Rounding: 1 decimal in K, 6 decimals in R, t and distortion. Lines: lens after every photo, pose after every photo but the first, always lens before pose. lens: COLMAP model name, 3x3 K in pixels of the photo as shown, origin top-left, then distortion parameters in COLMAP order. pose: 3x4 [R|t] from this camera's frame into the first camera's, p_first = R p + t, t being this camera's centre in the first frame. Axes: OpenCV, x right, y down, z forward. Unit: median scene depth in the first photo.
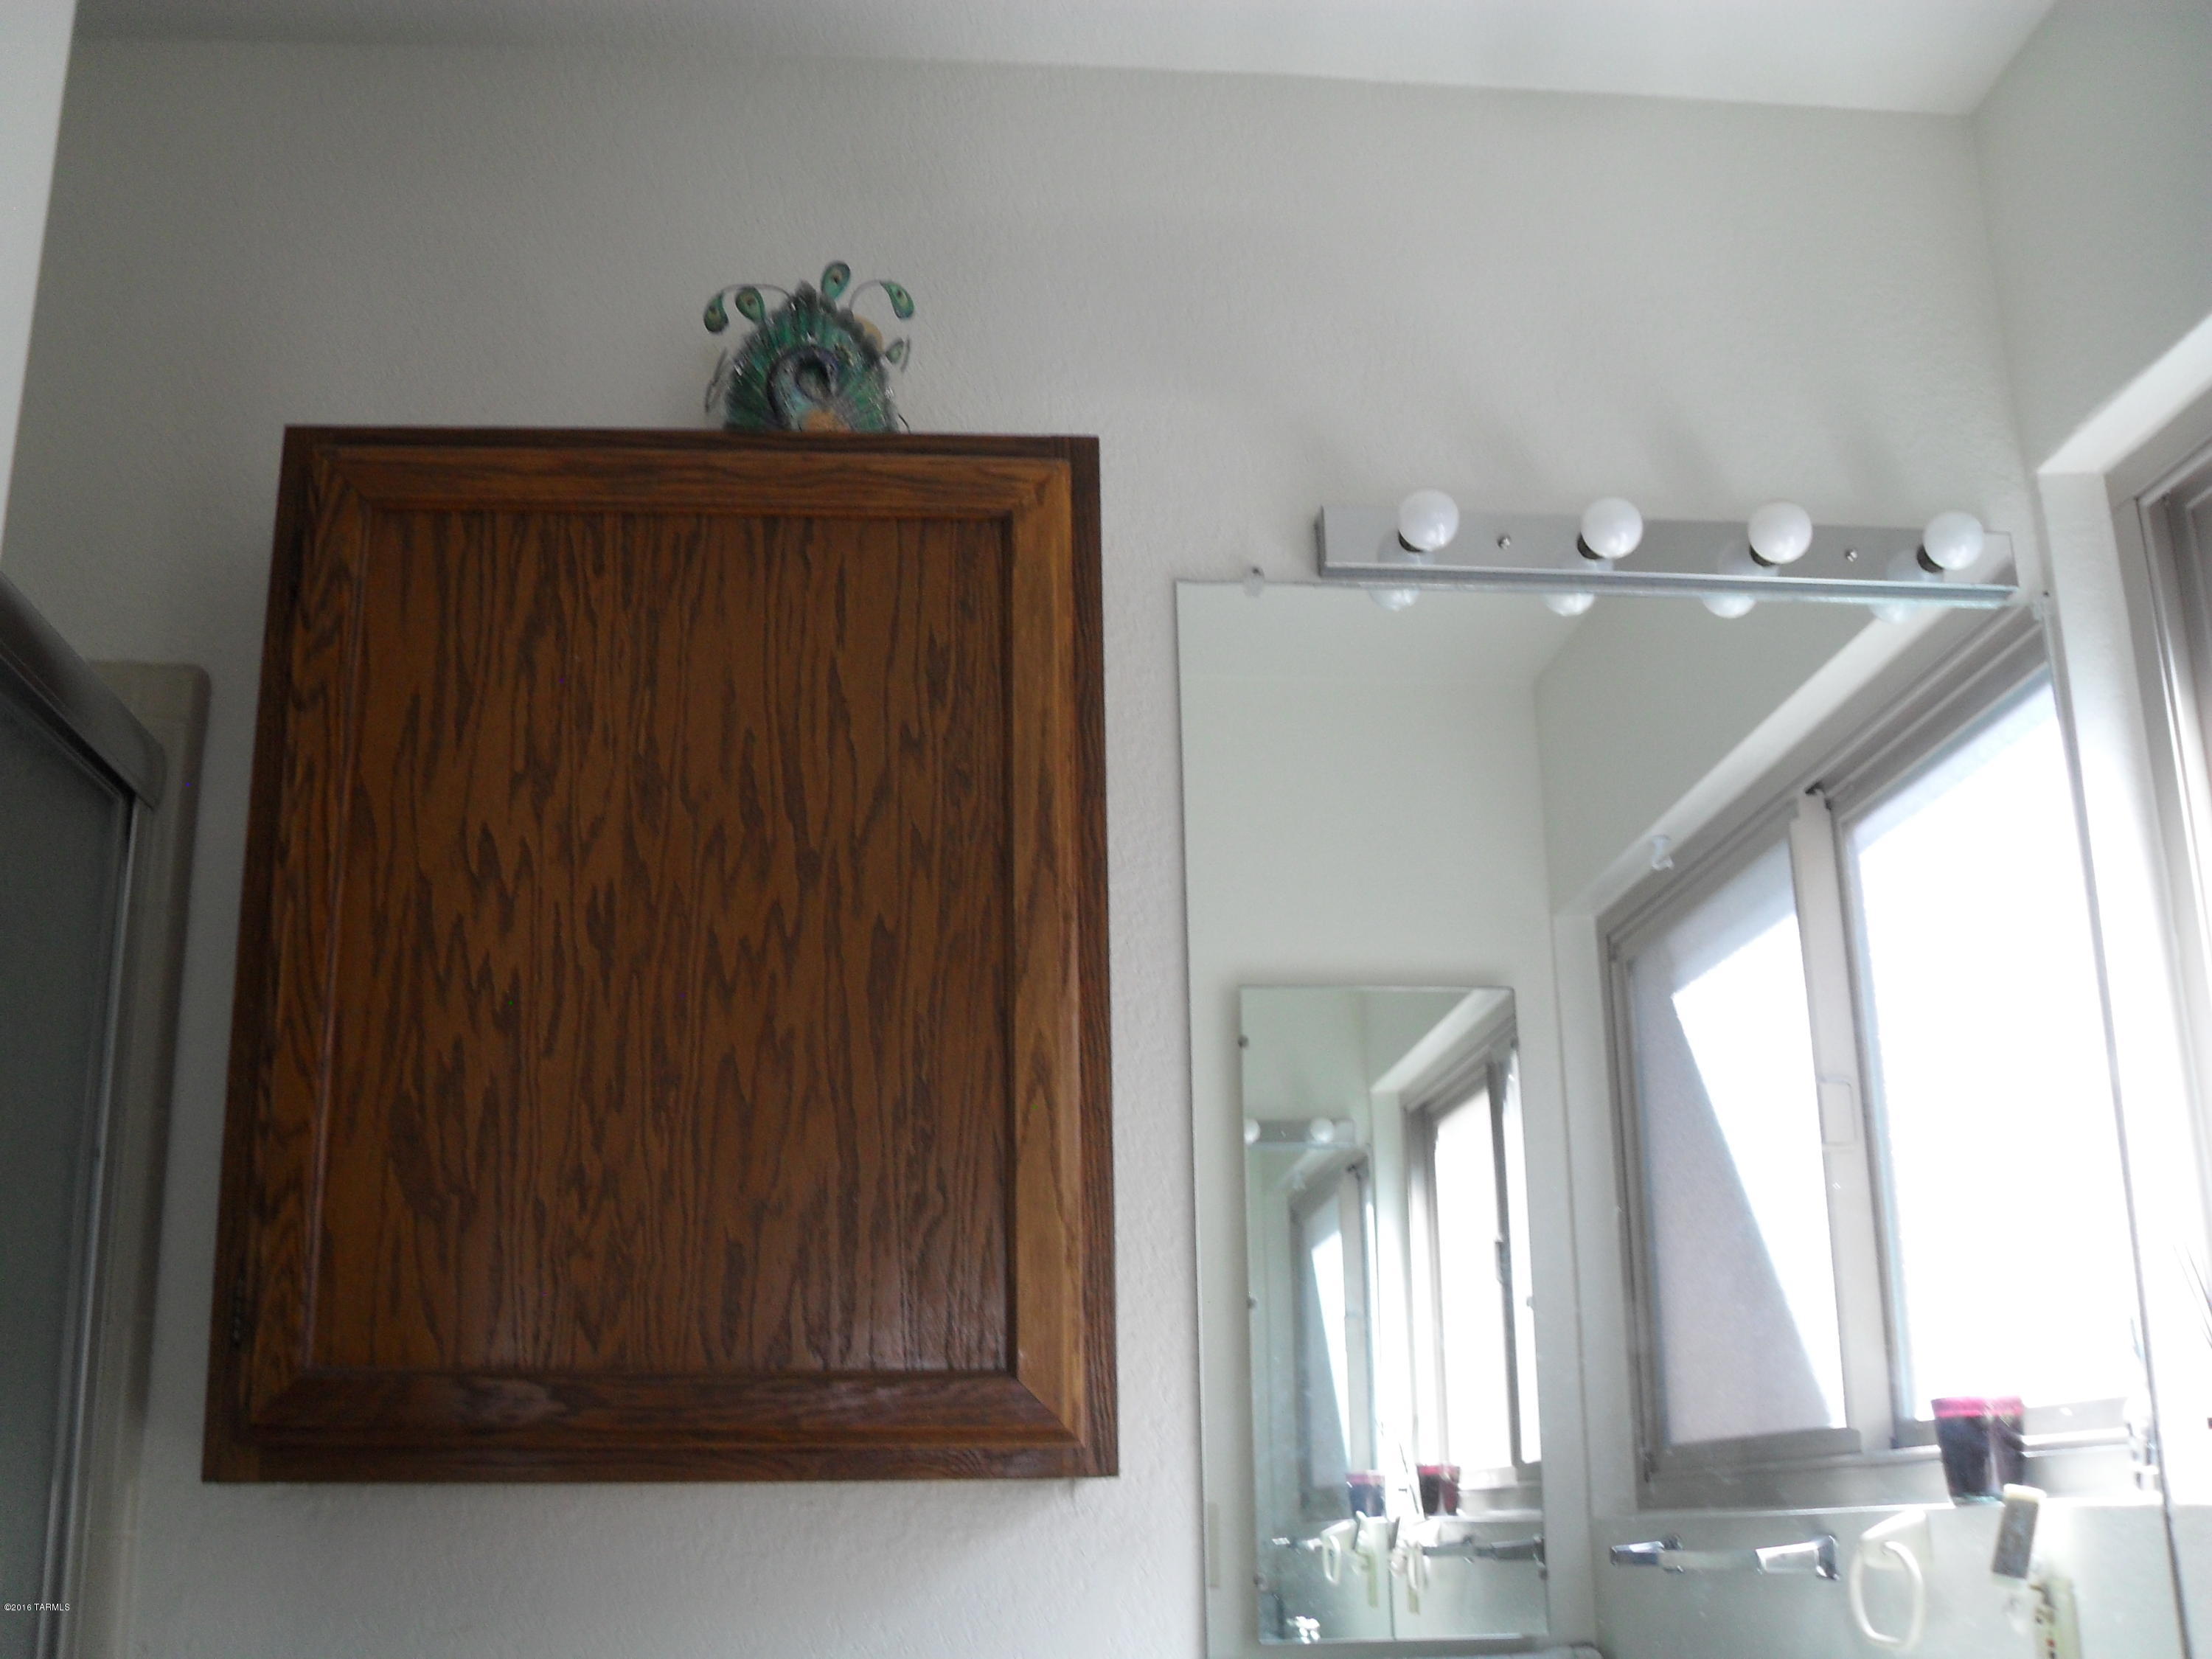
lens RADIAL K [[2290.8, 0, 1113.1], [0, 2290.8, 829.5], [0, 0, 1]] dist [-0.200681, 0.227520]
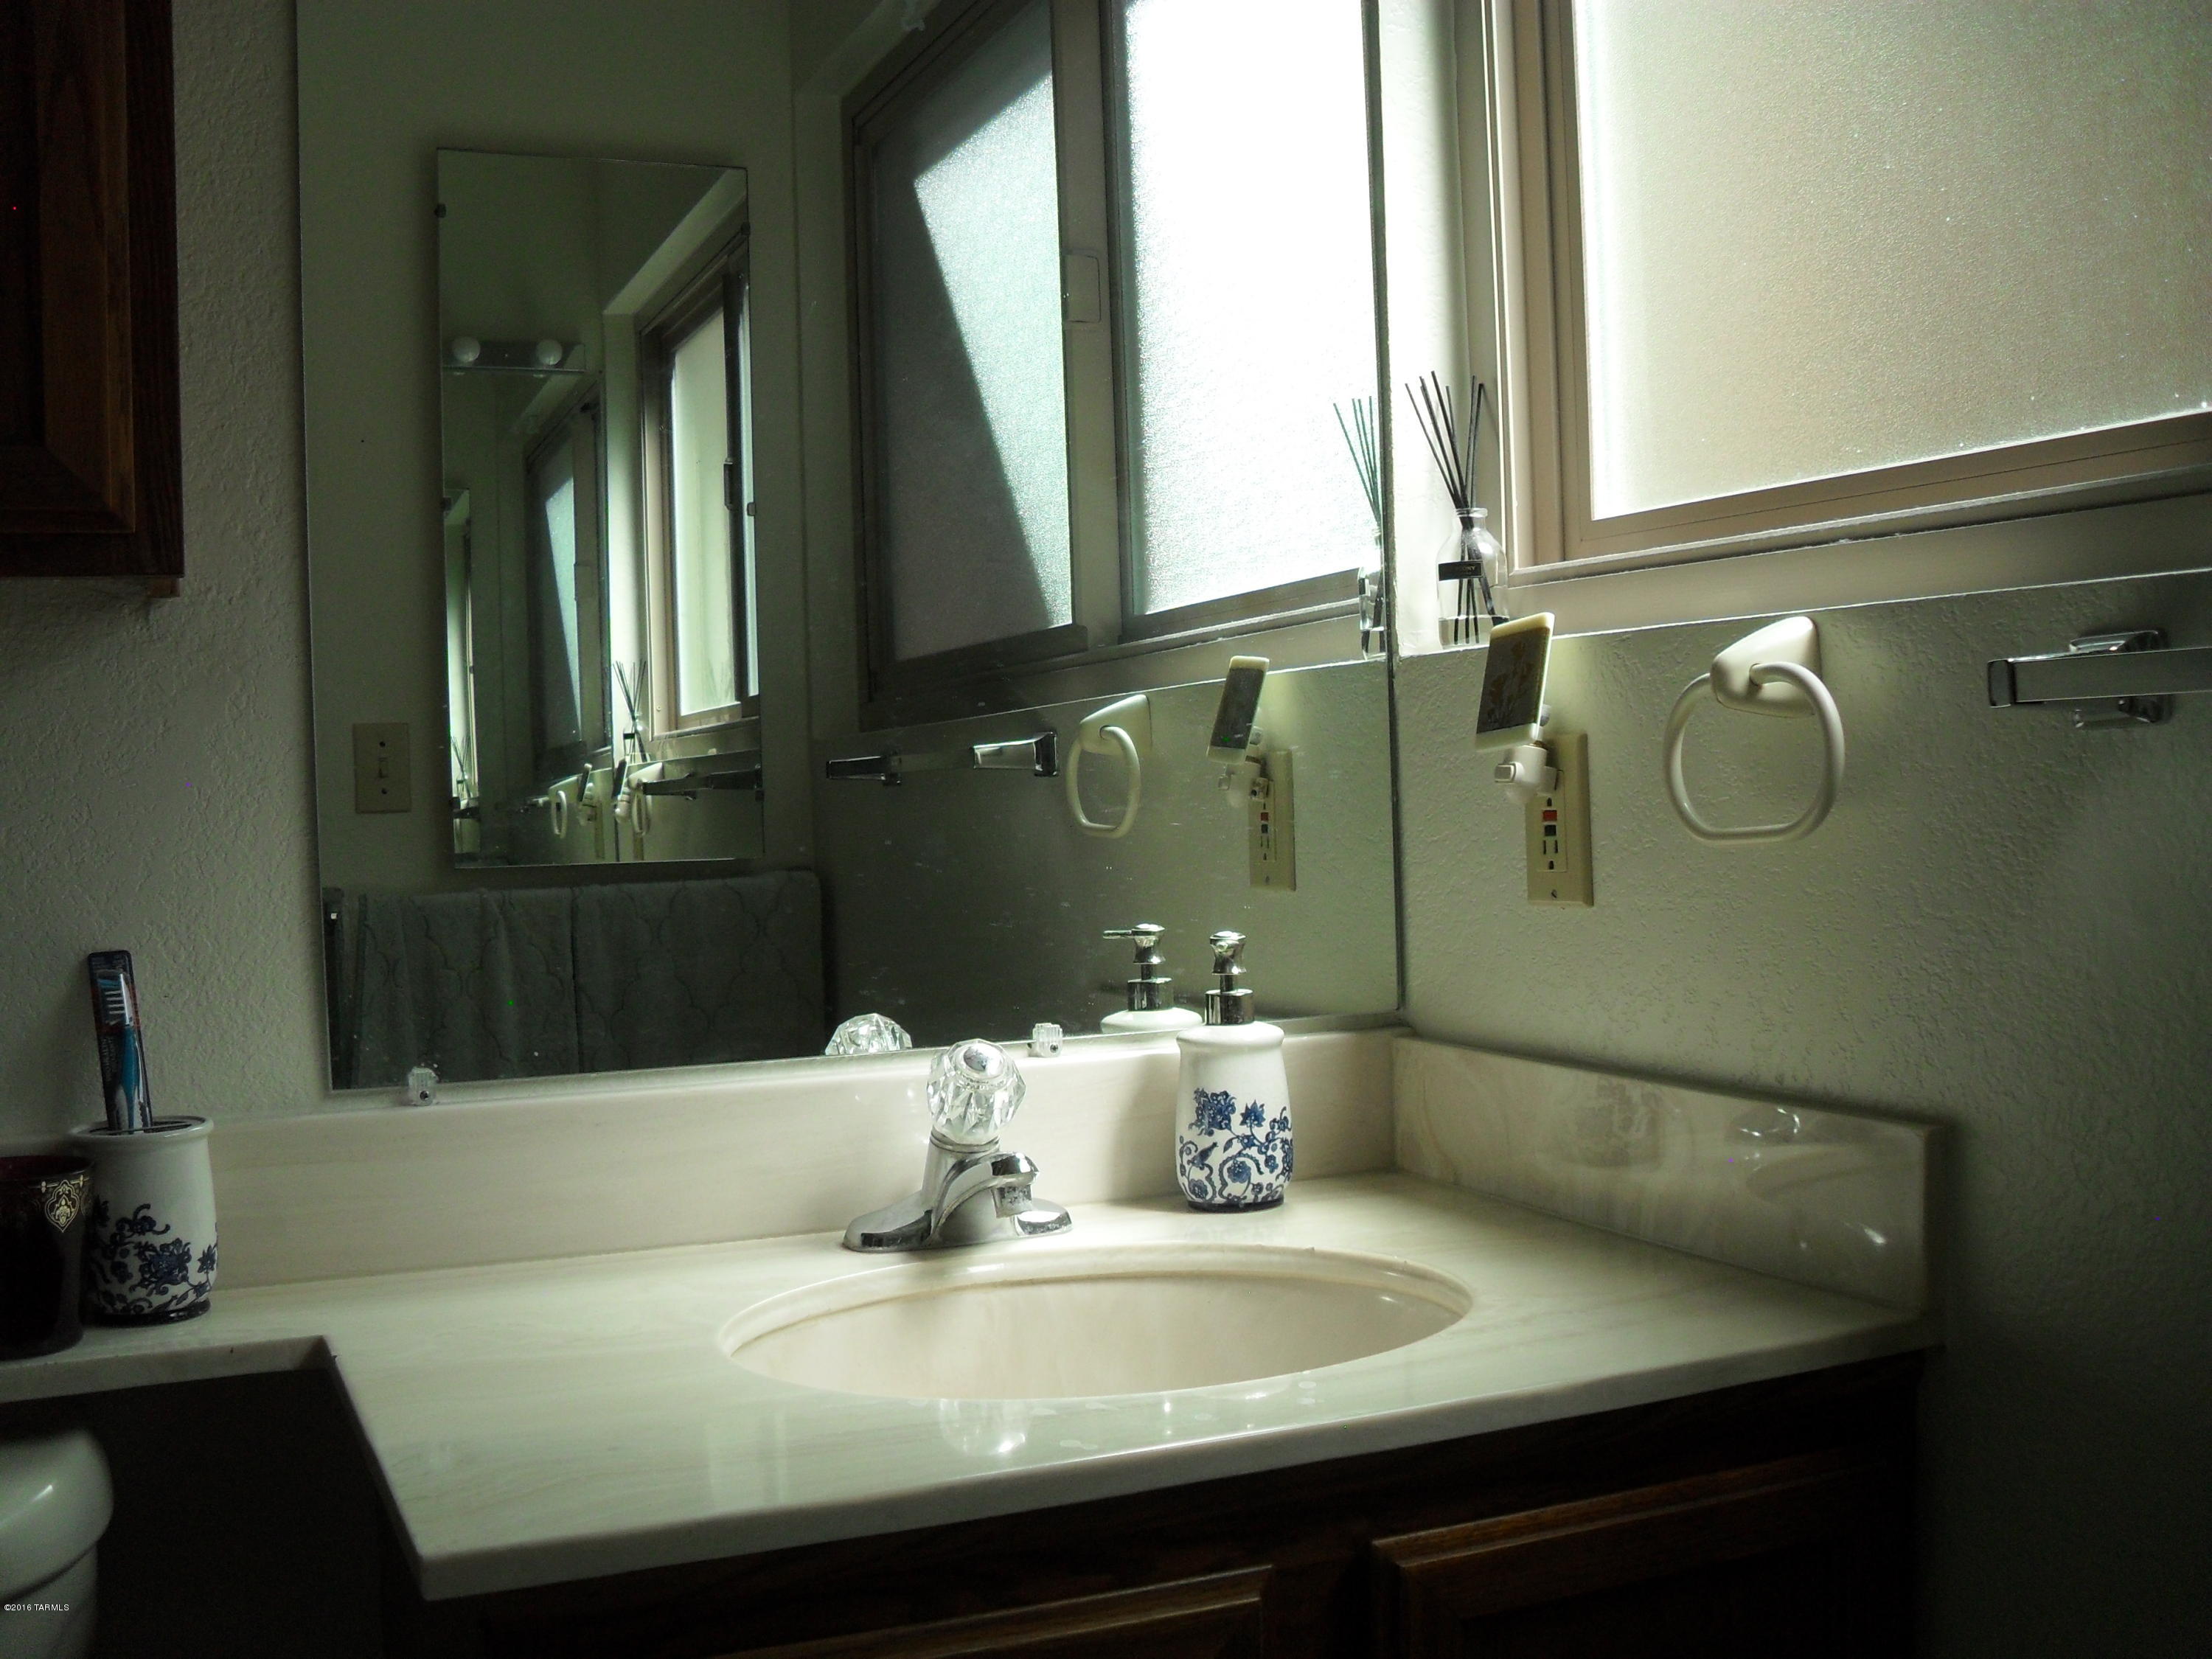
lens RADIAL K [[2290.8, 0, 1113.1], [0, 2290.8, 829.5], [0, 0, 1]] dist [-0.200681, 0.227520]
pose [[0.950620, -0.018924, 0.309780, 0.042696], [-0.073507, 0.956010, 0.283974, 0.074011], [-0.301527, -0.292722, 0.907411, 0.087871]]
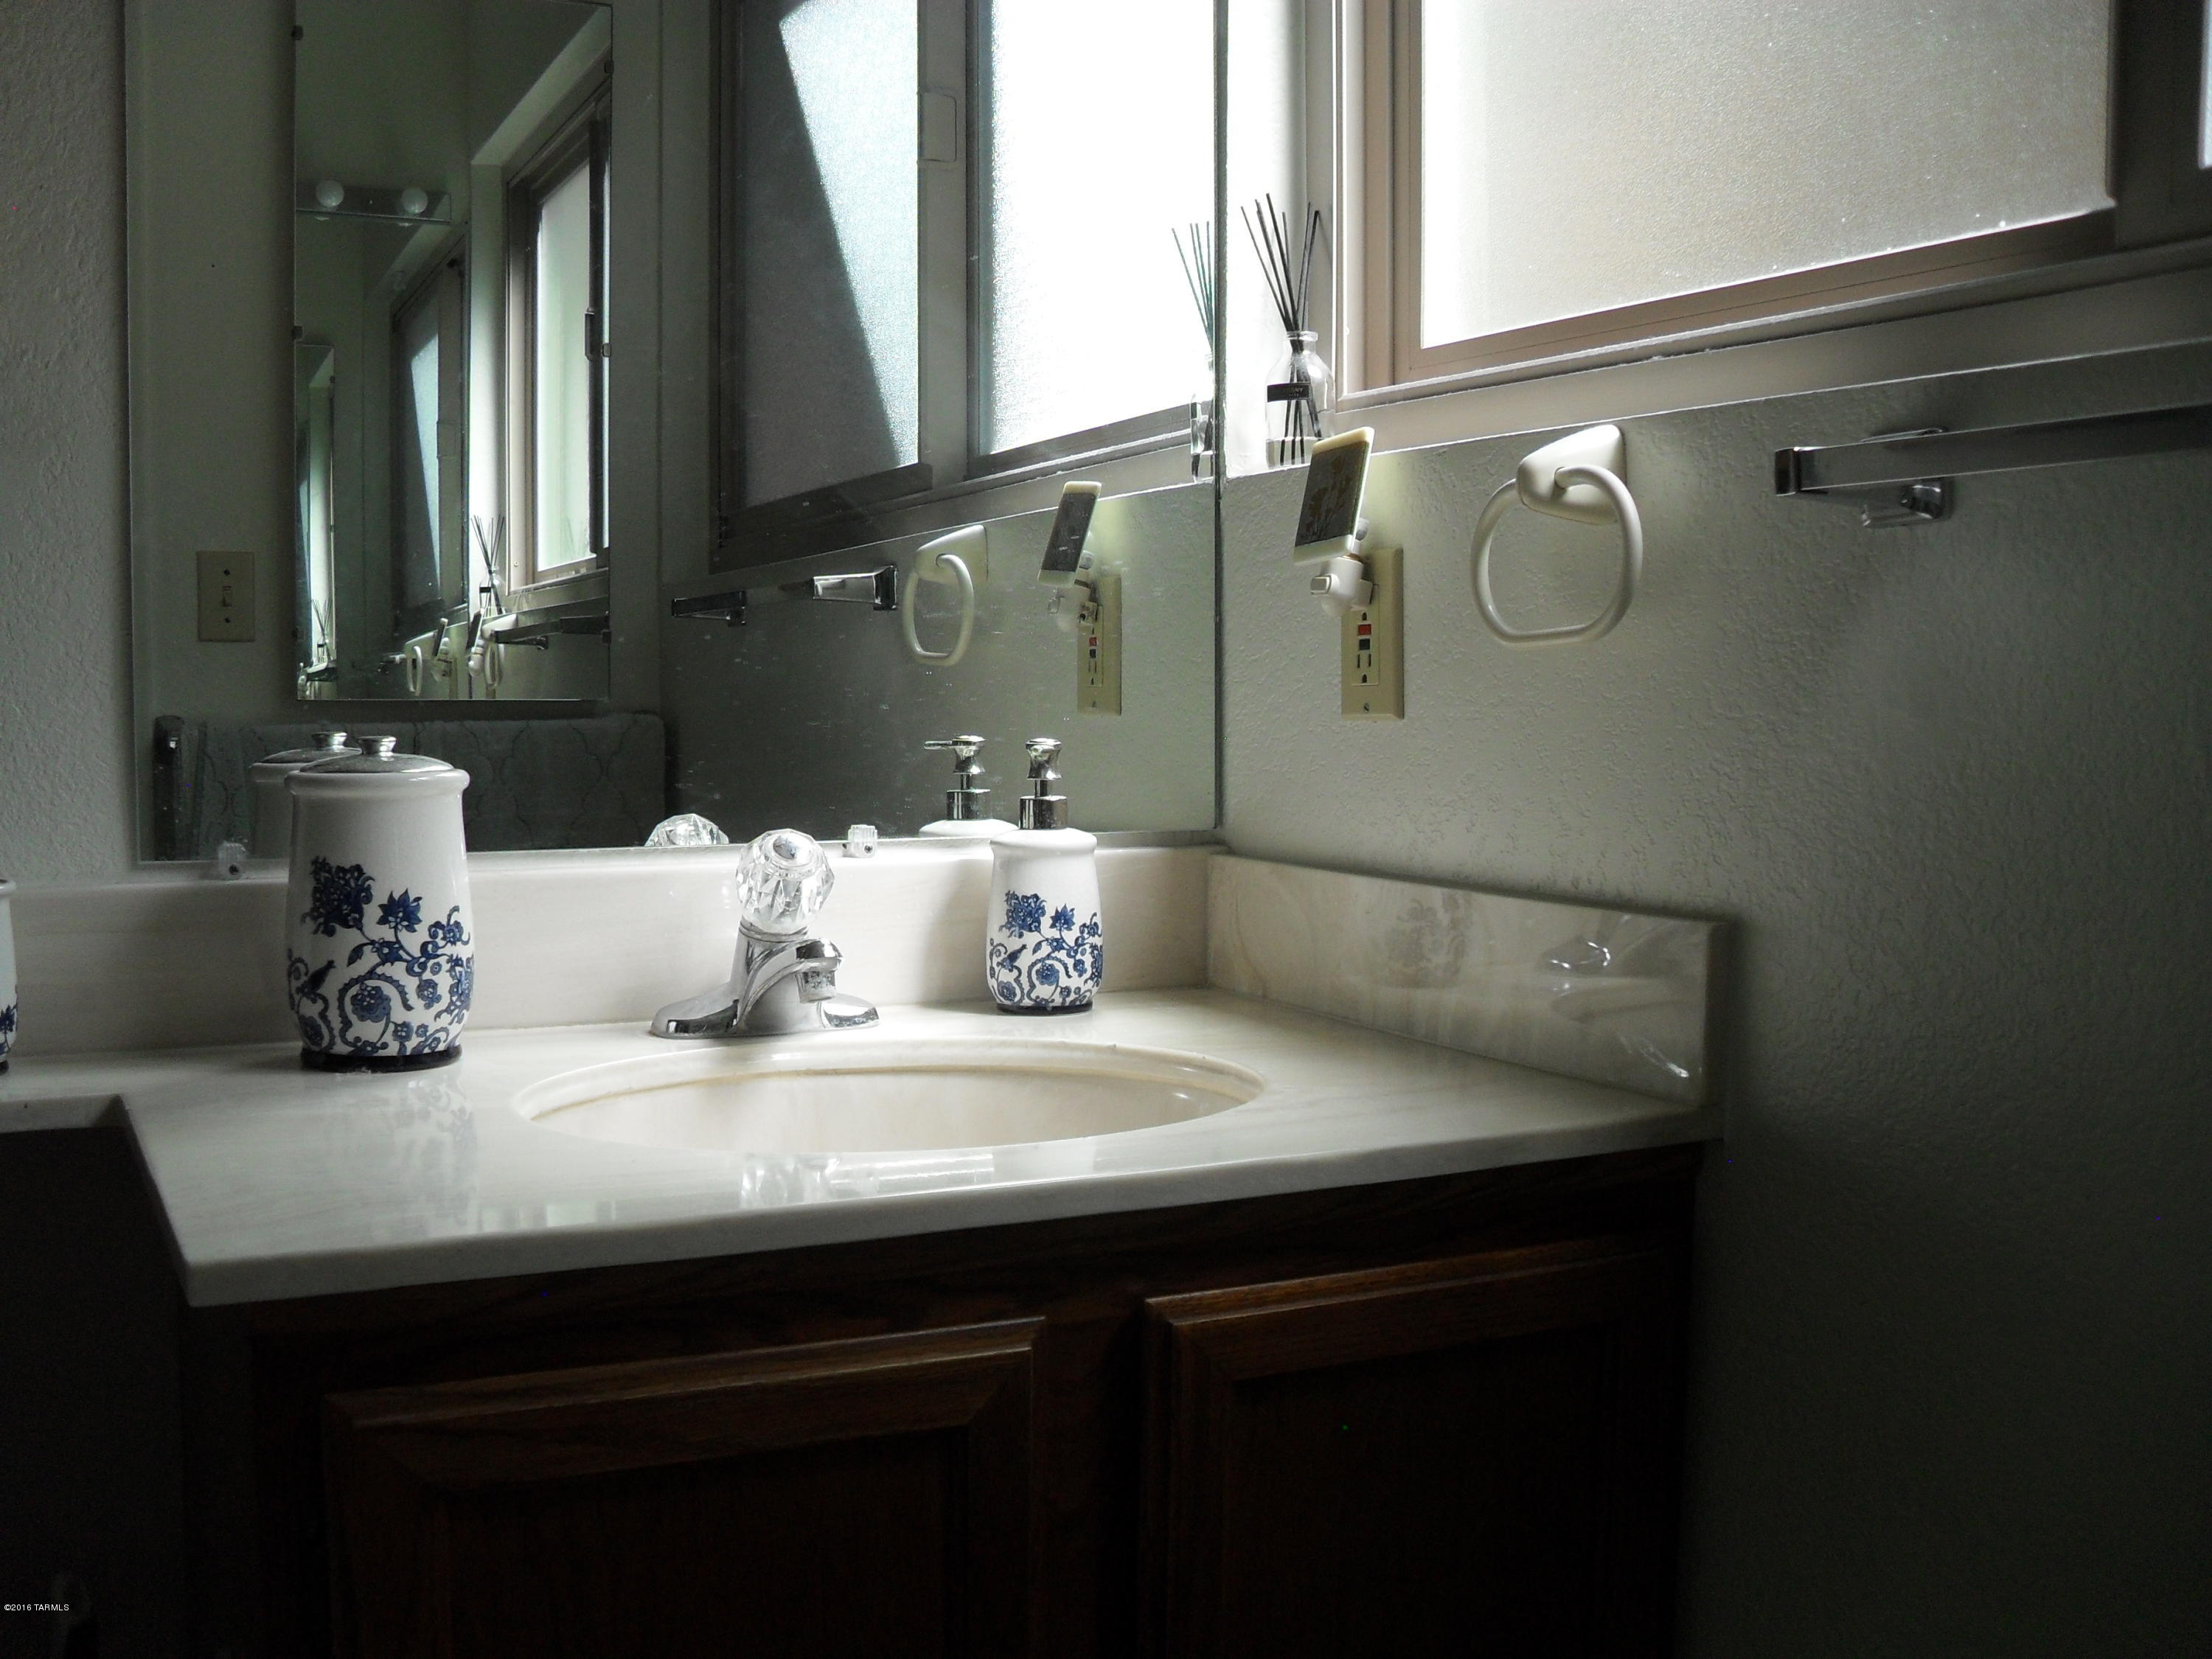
lens RADIAL K [[2286.8, 0, 1106.0], [0, 2286.8, 829.5], [0, 0, 1]] dist [-0.201000, 0.217033]
pose [[0.933520, -0.004140, 0.358502, 0.055676], [-0.117574, 0.941102, 0.317023, 0.098018], [-0.338700, -0.338098, 0.878050, 0.070547]]
